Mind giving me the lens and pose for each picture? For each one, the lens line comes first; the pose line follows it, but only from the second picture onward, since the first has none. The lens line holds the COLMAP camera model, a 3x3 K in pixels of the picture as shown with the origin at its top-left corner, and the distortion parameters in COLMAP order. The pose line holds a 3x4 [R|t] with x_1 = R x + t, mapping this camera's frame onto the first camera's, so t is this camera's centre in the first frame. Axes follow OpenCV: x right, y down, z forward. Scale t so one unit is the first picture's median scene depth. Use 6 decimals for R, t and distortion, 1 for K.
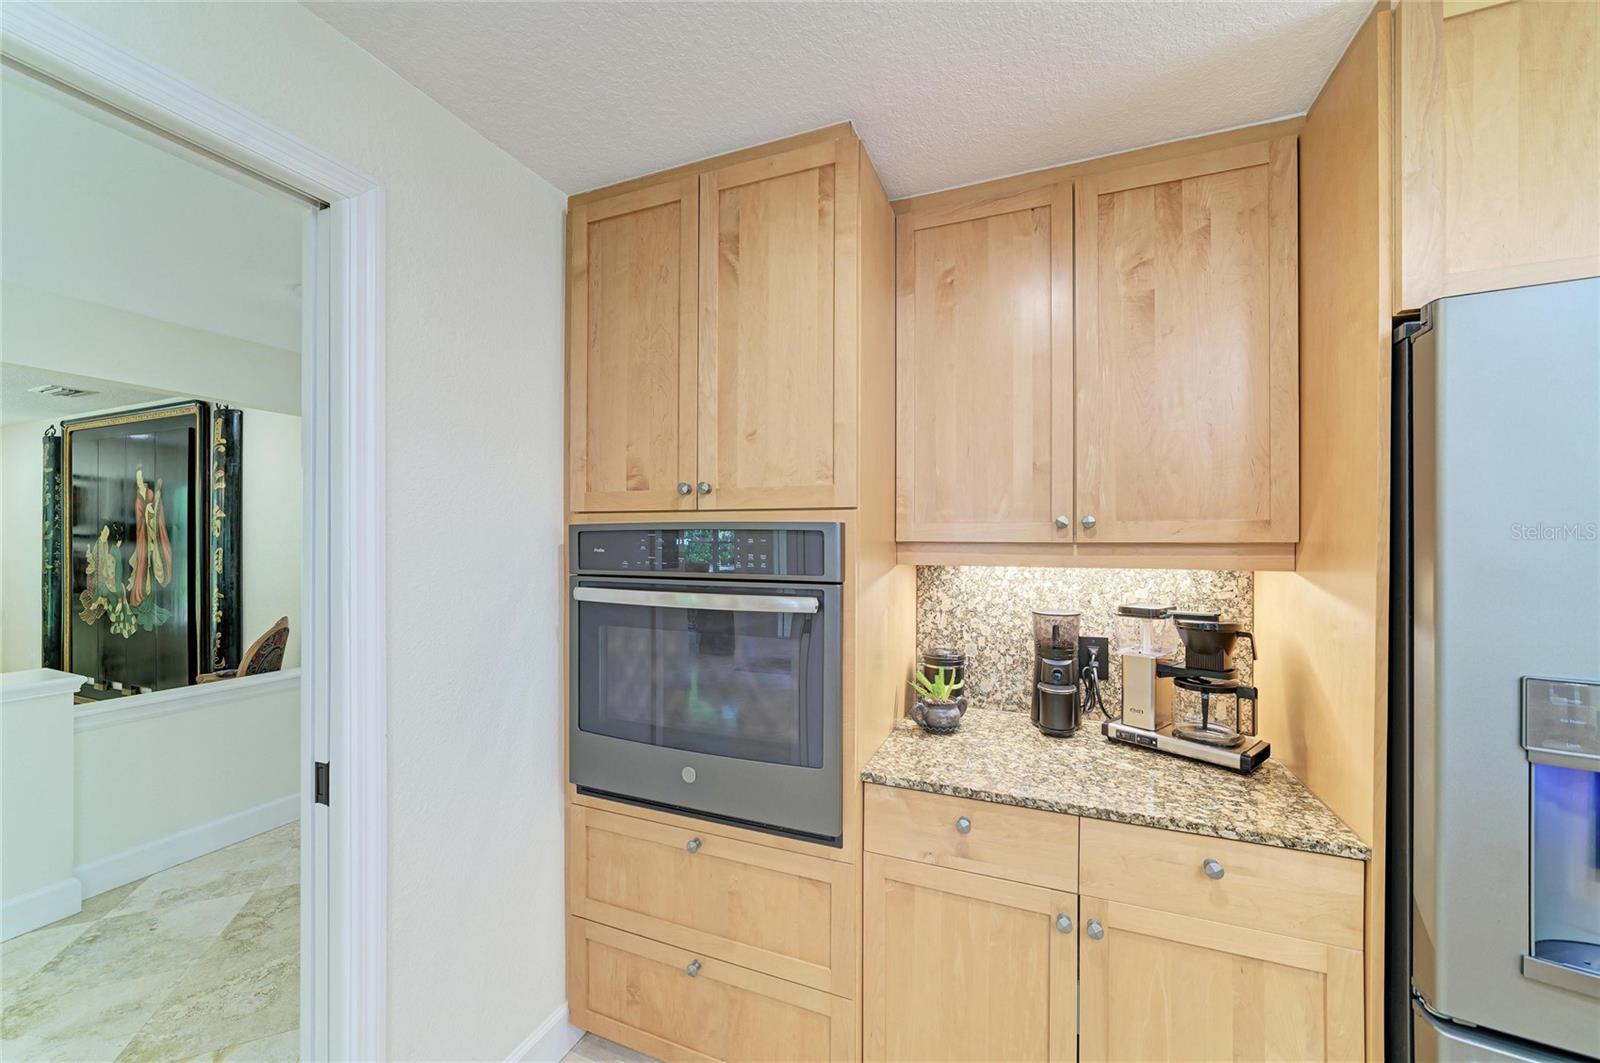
lens RADIAL K [[586.9, 0, 802.9], [0, 586.9, 542.8], [0, 0, 1]] dist [-0.002504, 0.000055]
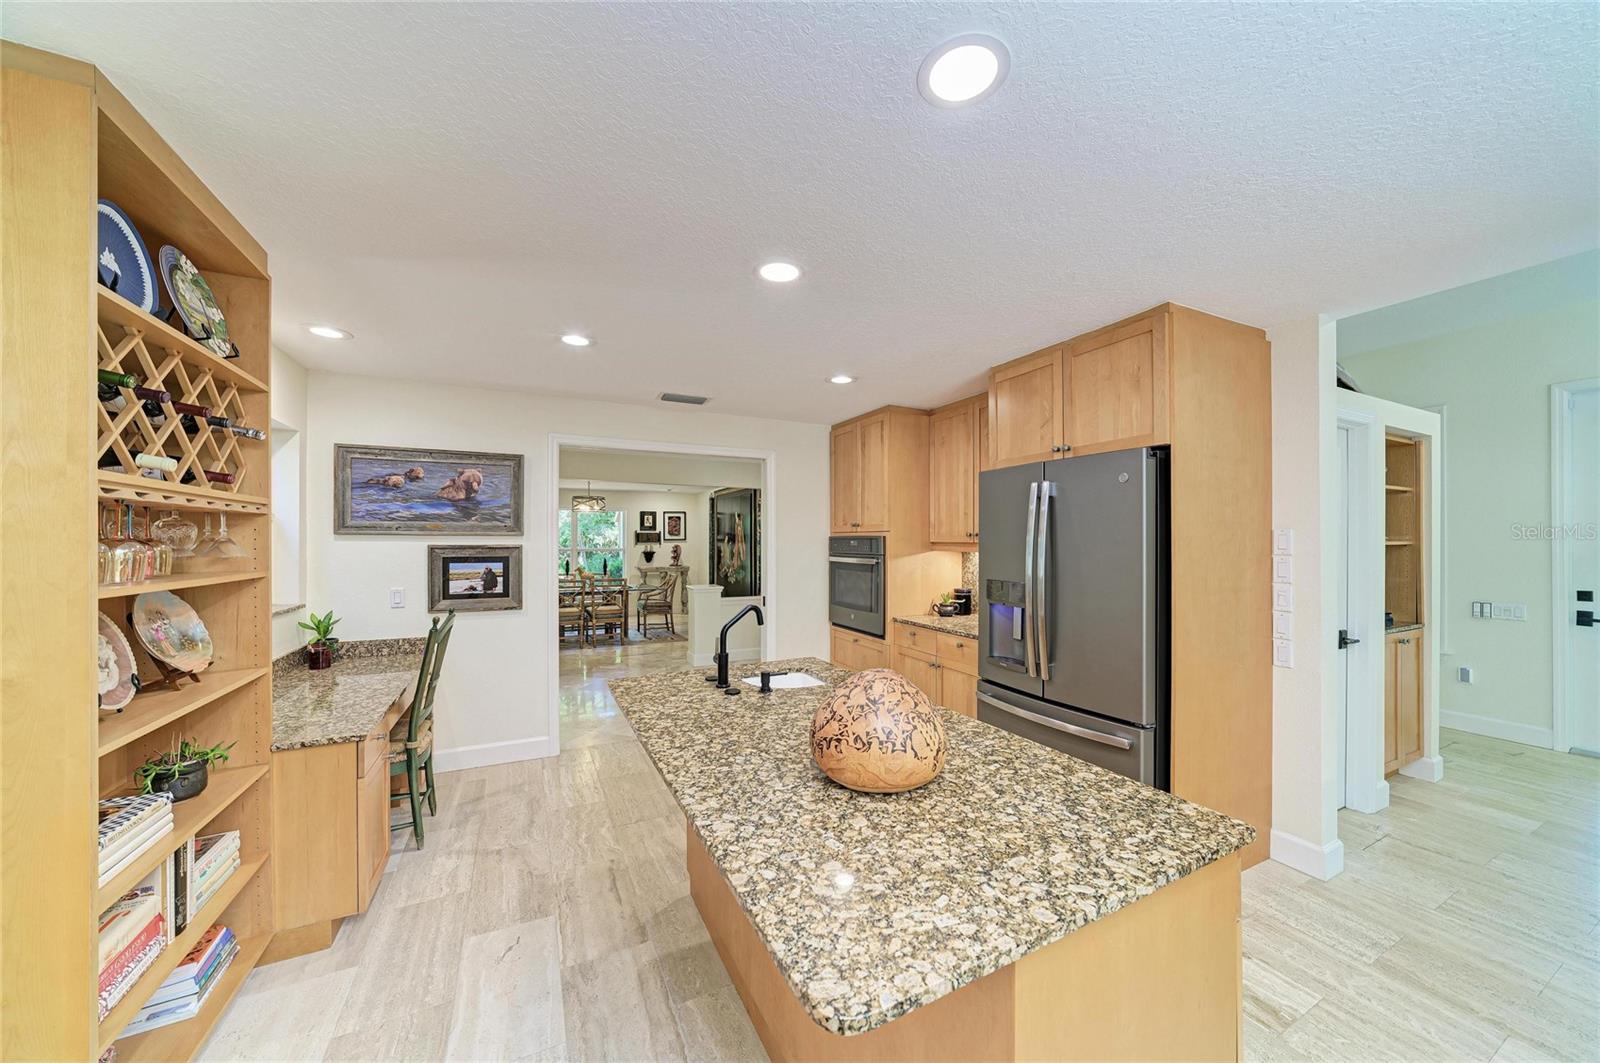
lens RADIAL K [[566.7, 0, 802.9], [0, 566.7, 537.8], [0, 0, 1]] dist [-0.000021, -0.000002]
pose [[0.743321, -0.006790, -0.668901, 1.441767], [0.001502, 0.999963, -0.008482, 0.000461], [0.668933, 0.005301, 0.743304, -1.259230]]
